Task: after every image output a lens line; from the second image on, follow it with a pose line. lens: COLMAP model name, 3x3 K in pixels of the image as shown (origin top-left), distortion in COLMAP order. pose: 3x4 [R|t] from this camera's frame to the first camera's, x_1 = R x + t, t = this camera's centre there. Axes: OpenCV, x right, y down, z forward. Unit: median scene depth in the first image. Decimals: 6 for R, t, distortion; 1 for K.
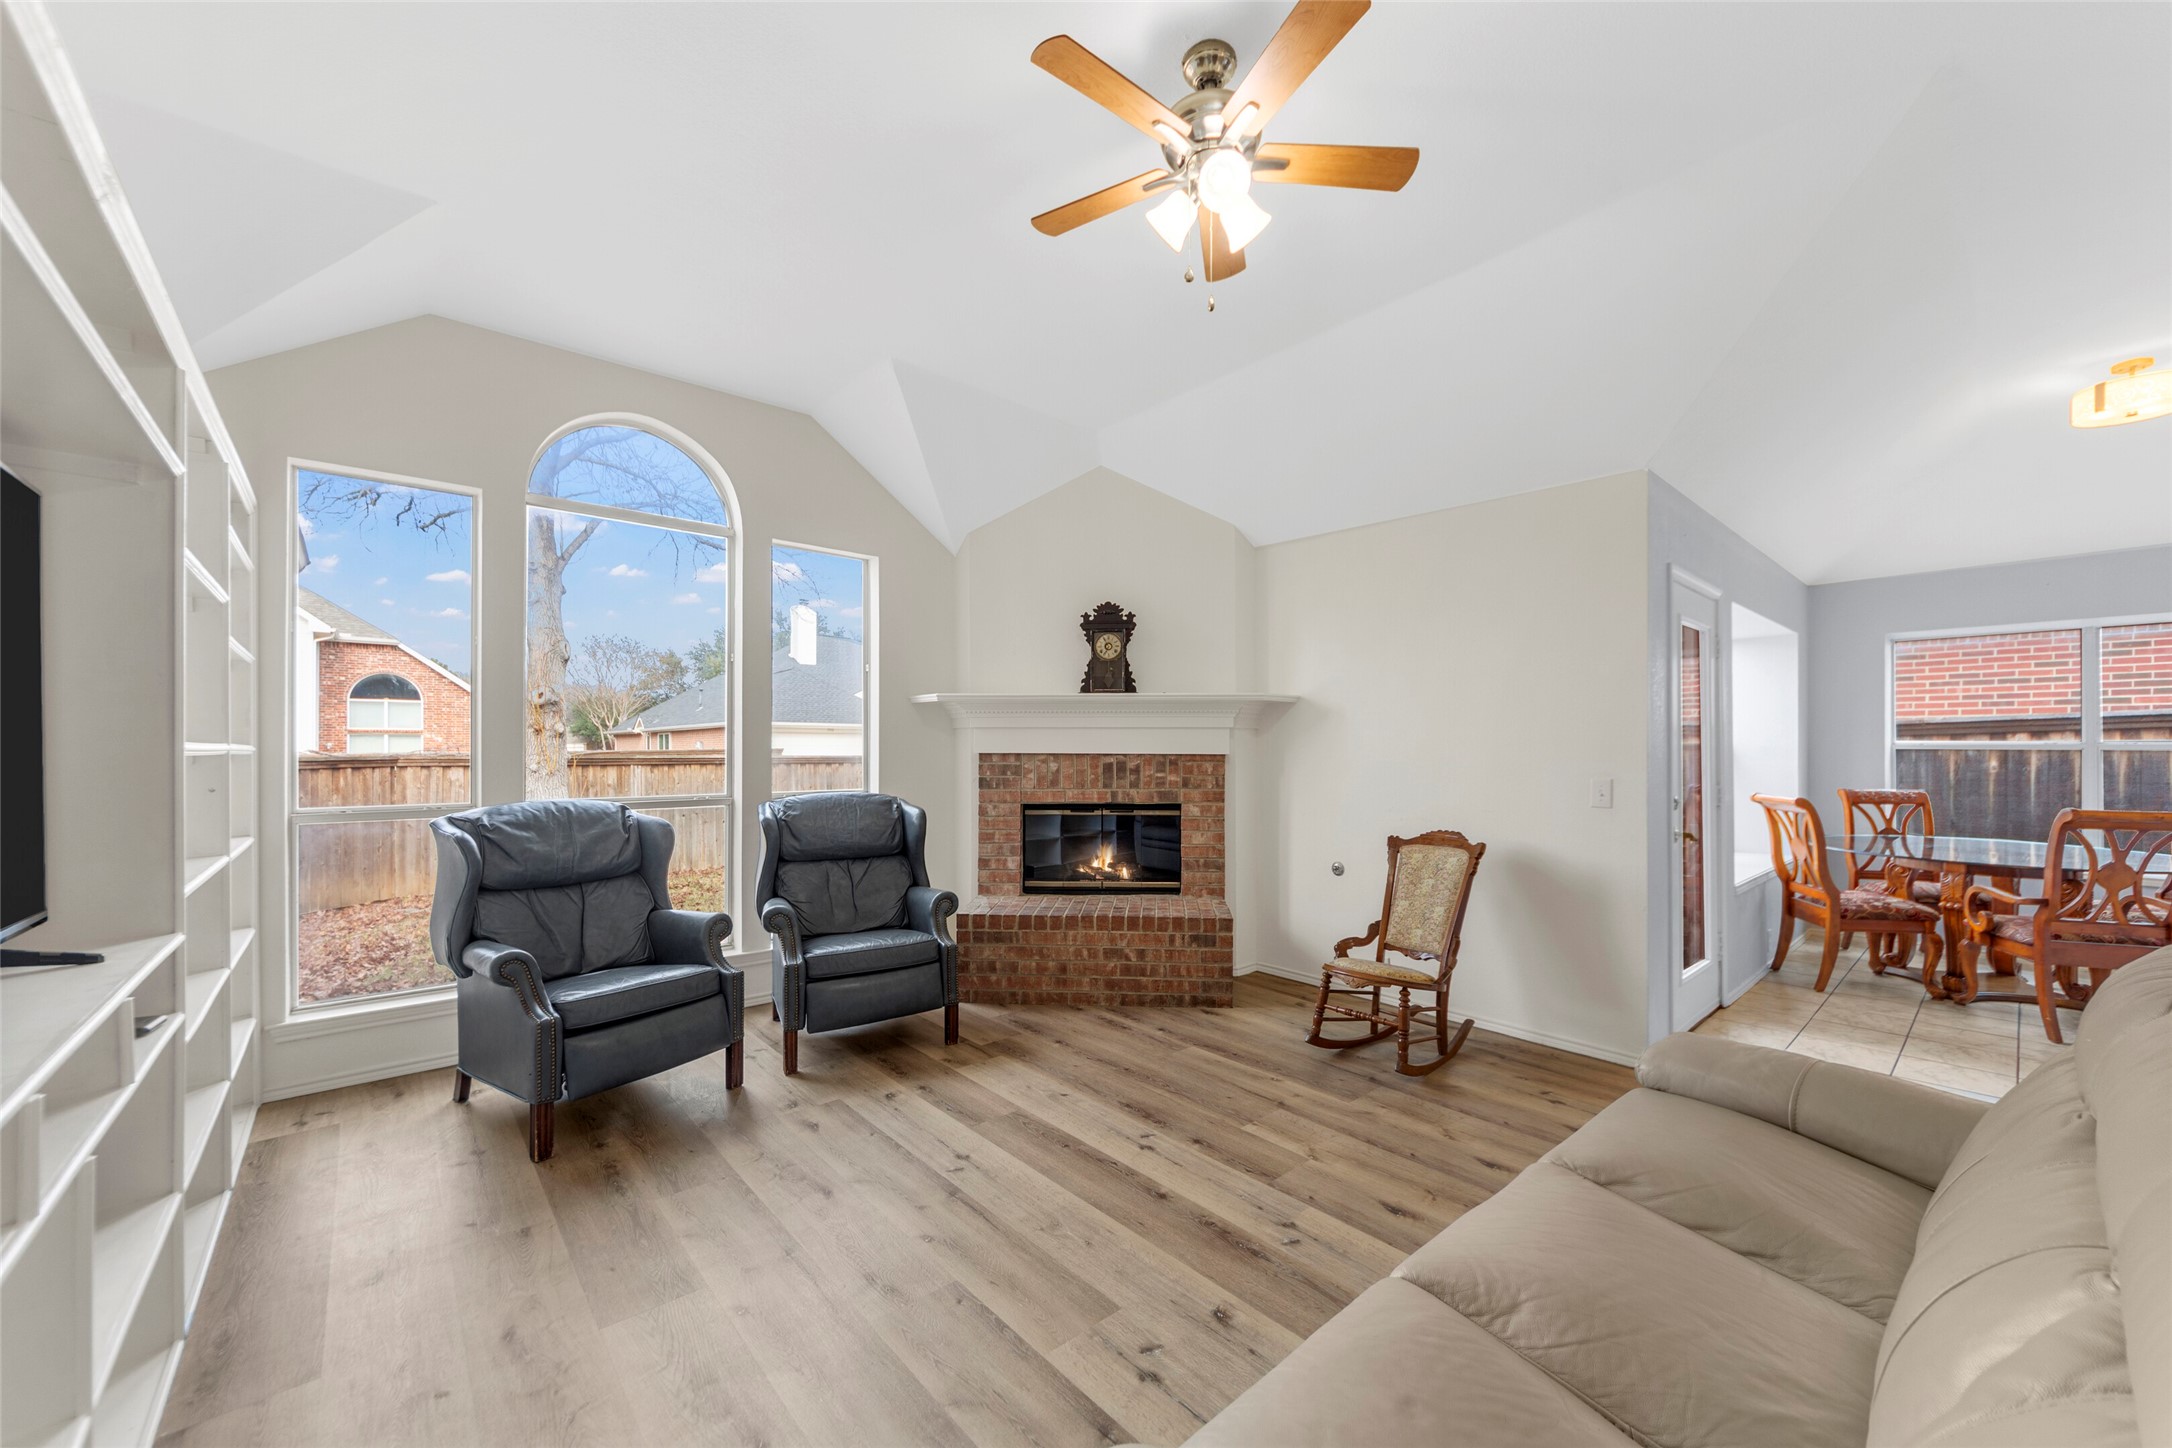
lens RADIAL K [[825.5, 0, 1096.9], [0, 825.5, 742.0], [0, 0, 1]] dist [0.015419, -0.008824]
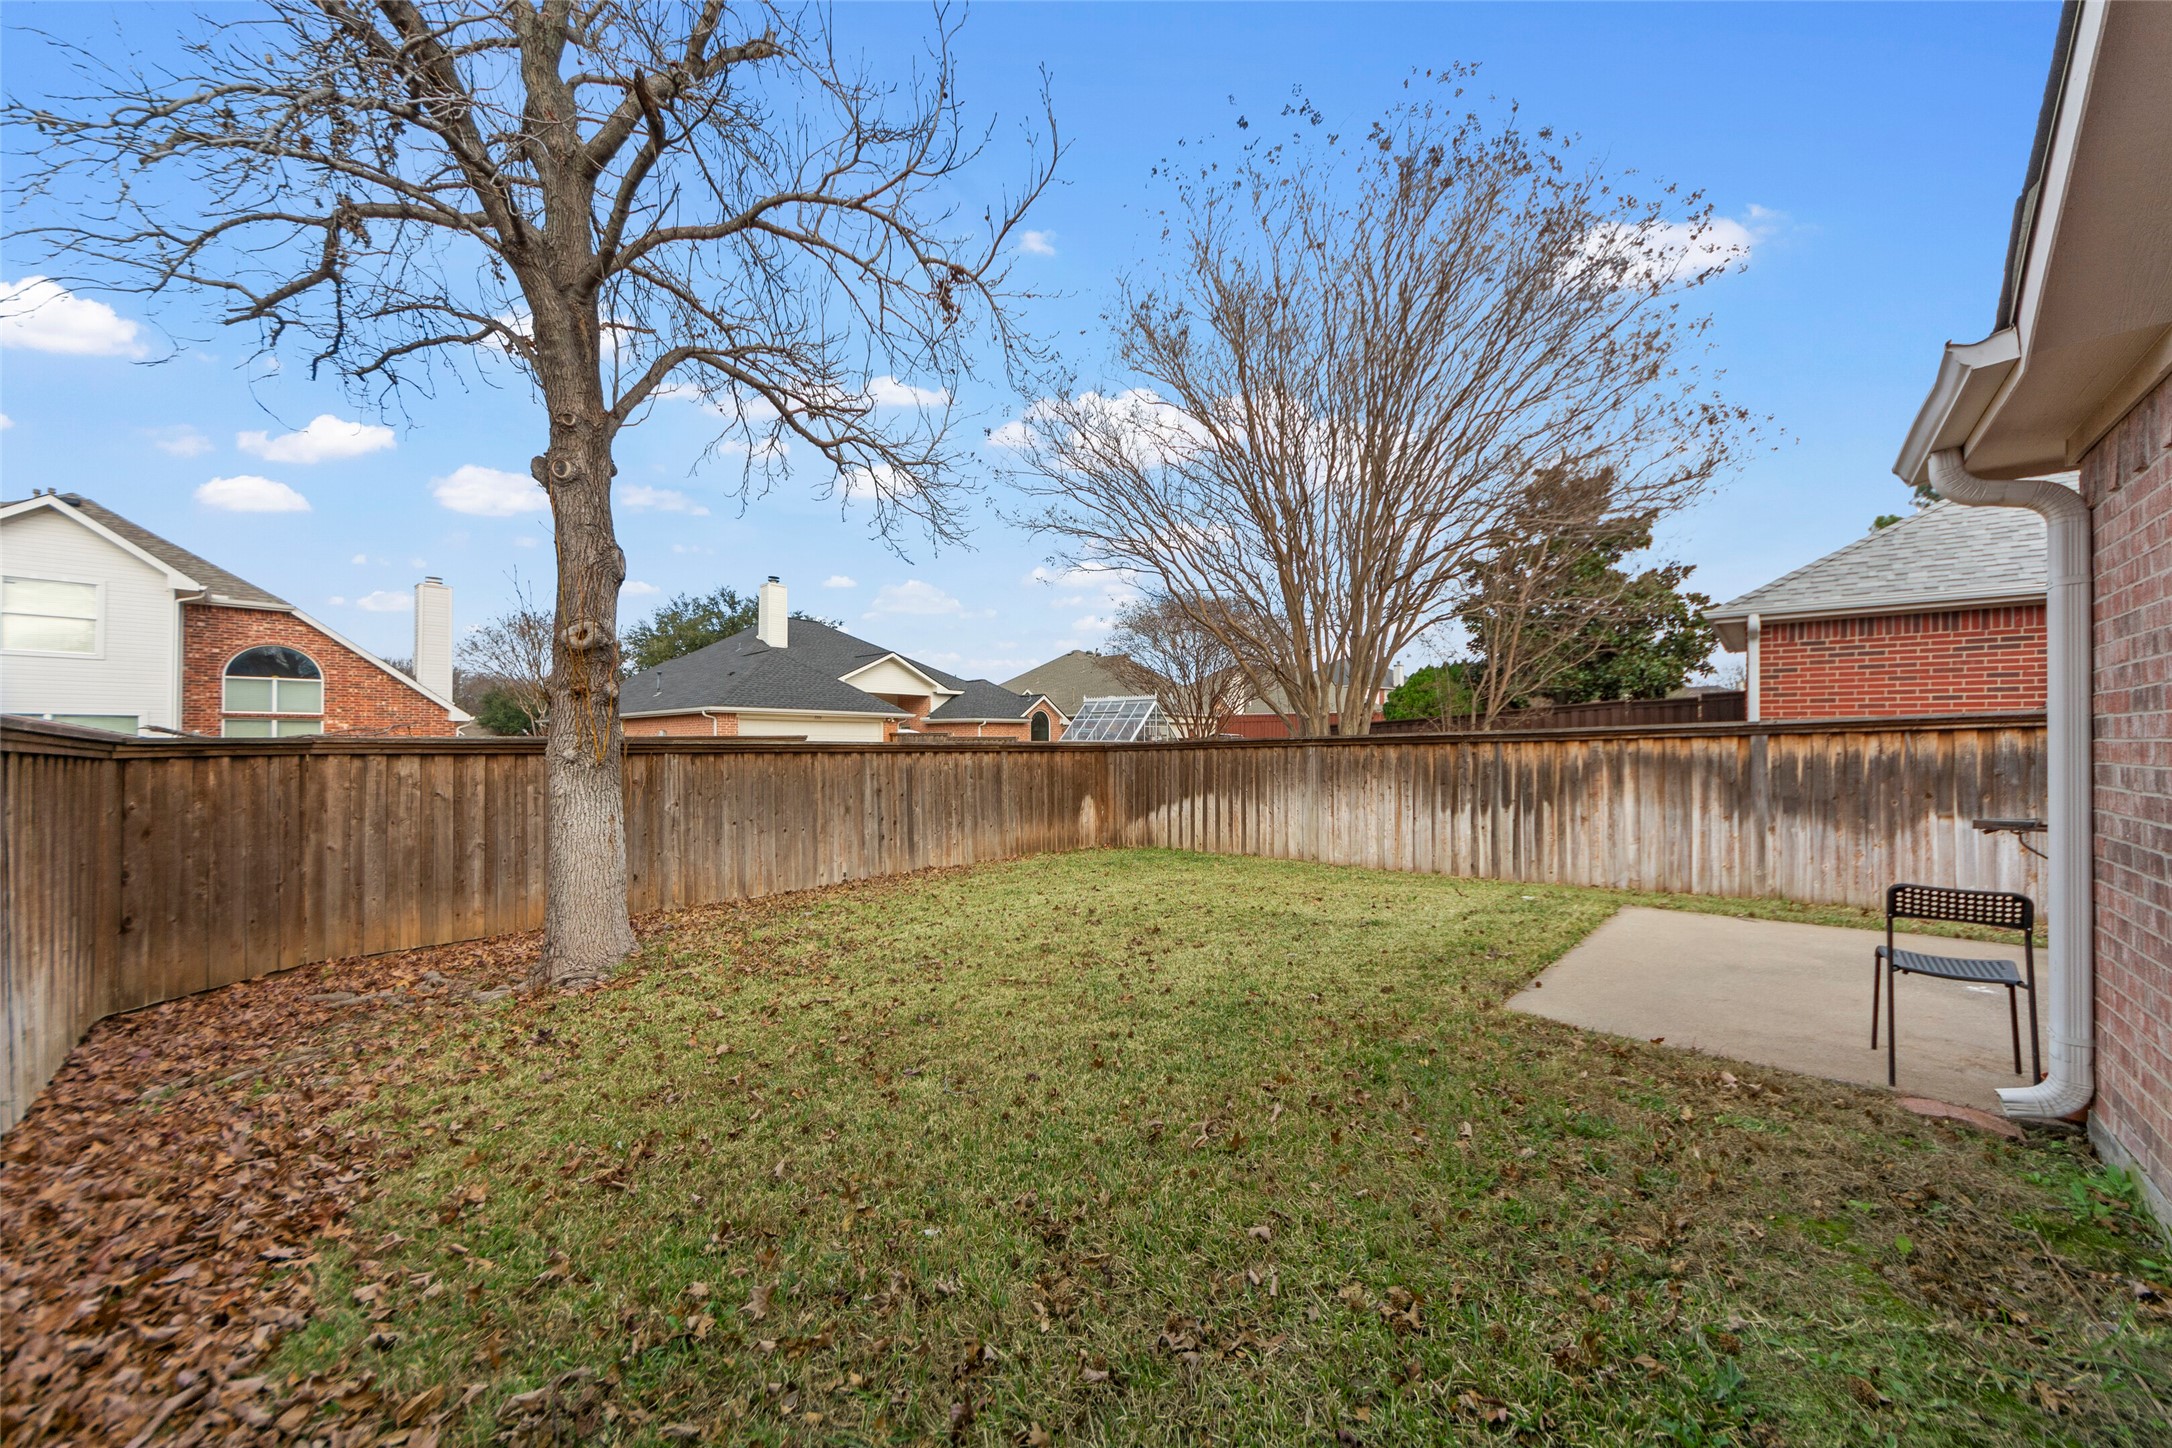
lens RADIAL K [[764.1, 0, 1080.1], [0, 764.1, 733.5], [0, 0, 1]] dist [0.001554, 0.000150]
pose [[0.994105, 0.003032, 0.108382, -0.775287], [-0.002477, 0.999983, -0.005254, 0.035798], [-0.108396, 0.004955, 0.994095, 0.858404]]
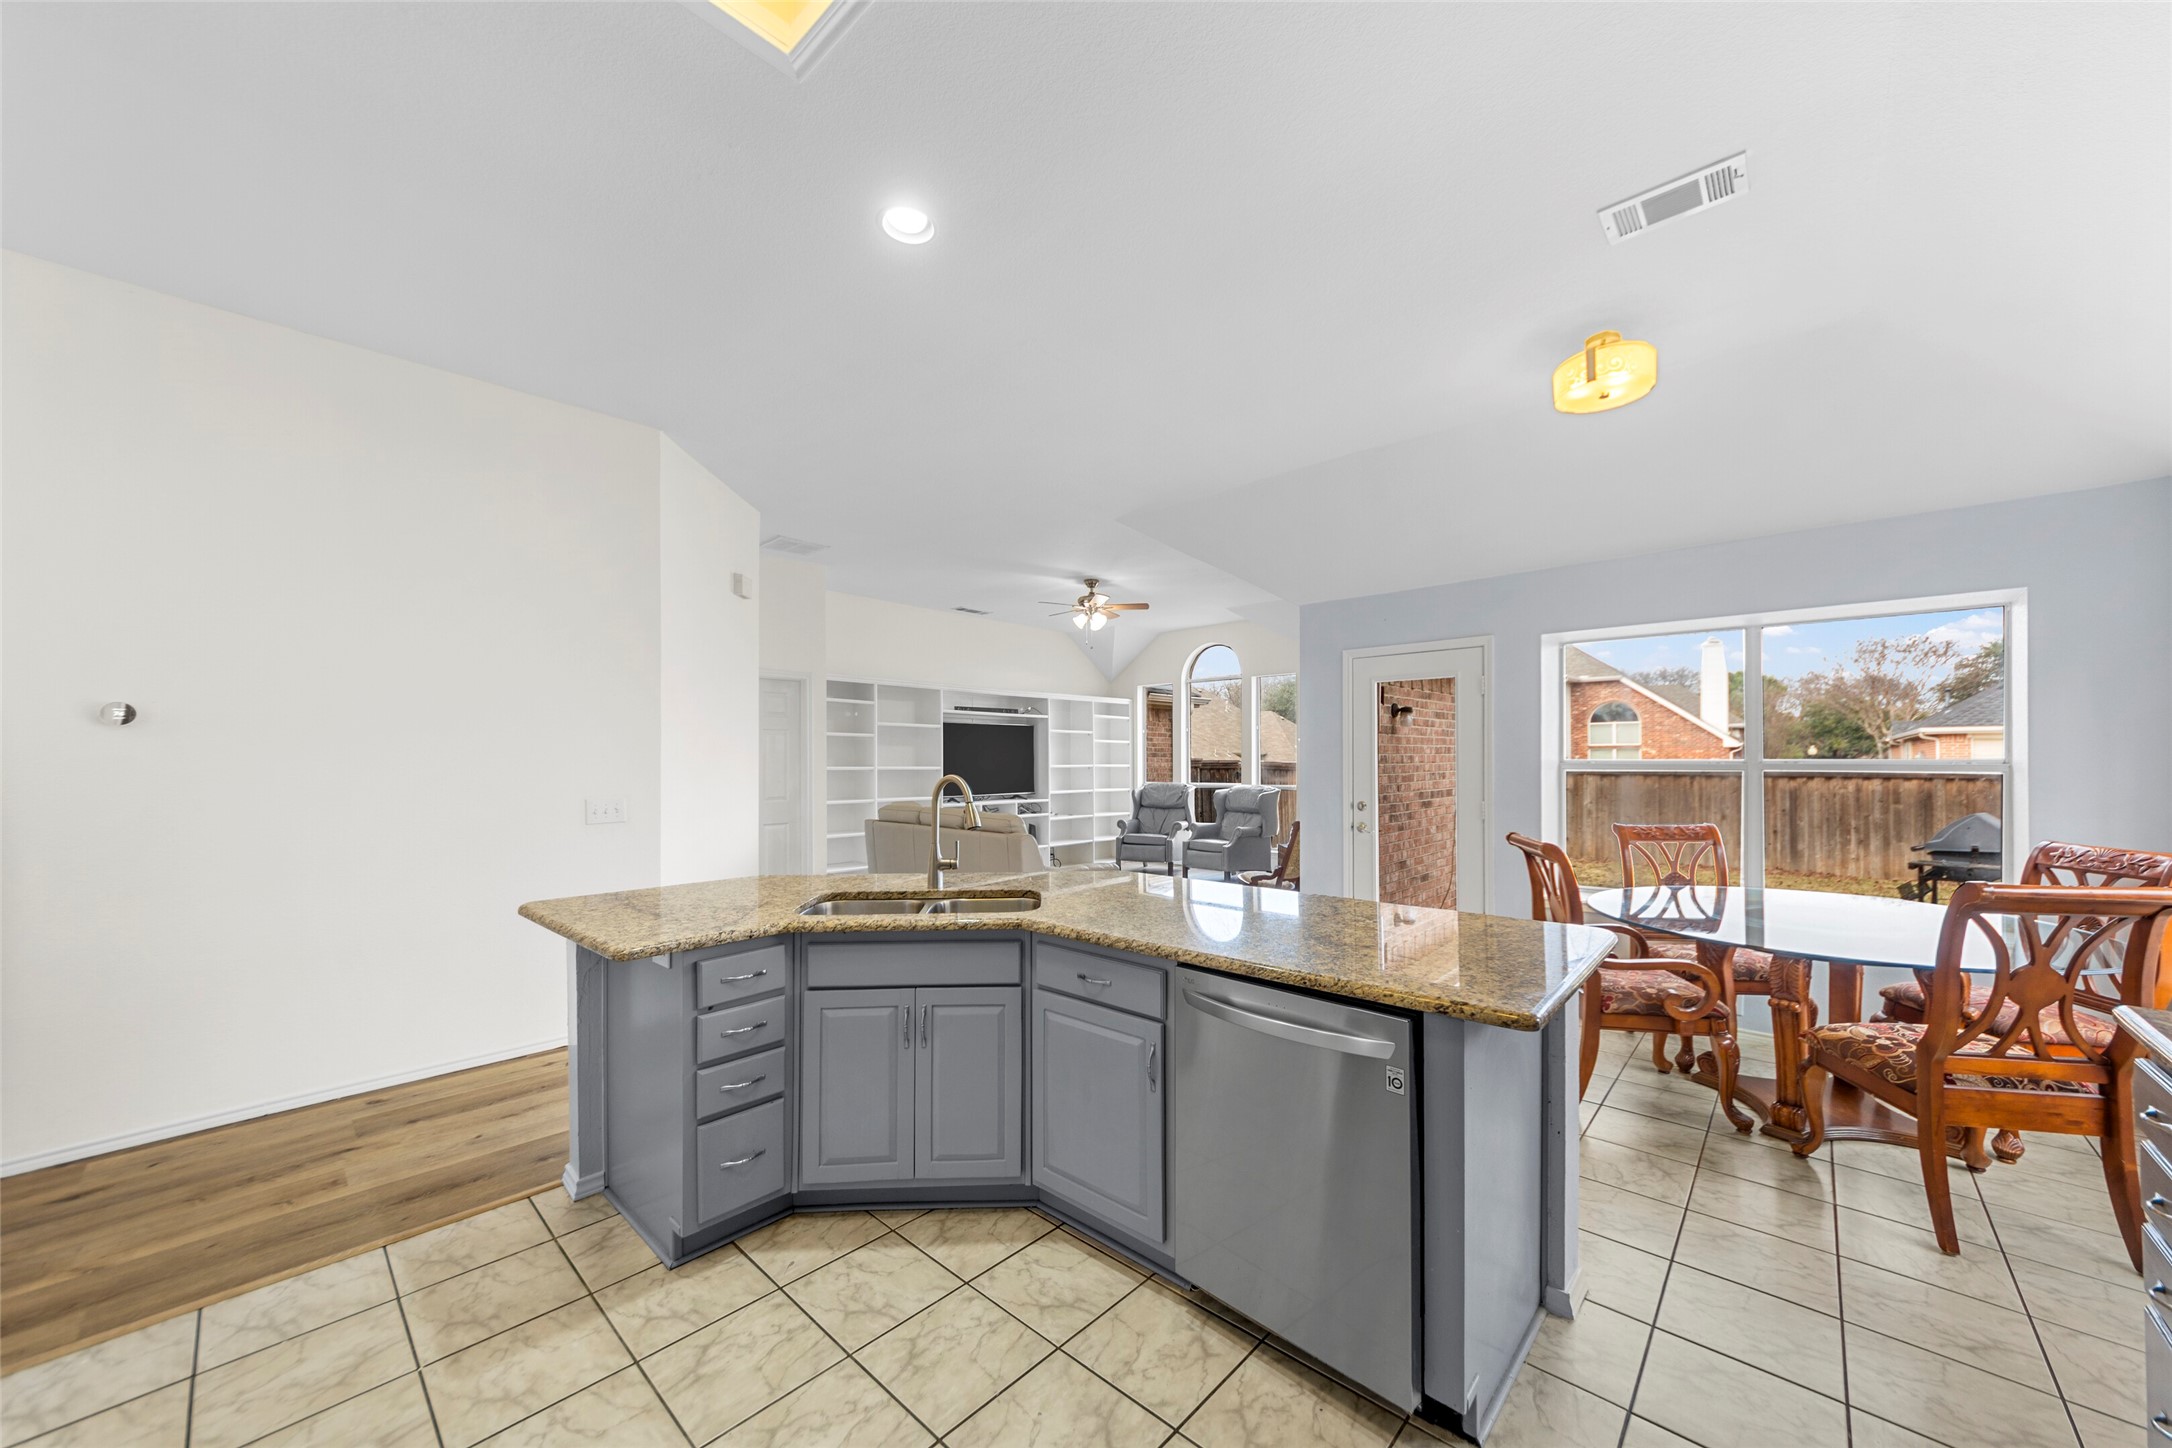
lens RADIAL K [[788.7, 0, 1093.6], [0, 788.7, 755.5], [0, 0, 1]] dist [0.000653, -0.000109]
pose [[0.103875, -0.005016, -0.994578, 1.622971], [0.010346, 0.999939, -0.003963, -0.014376], [0.994536, -0.009879, 0.103921, 0.288635]]
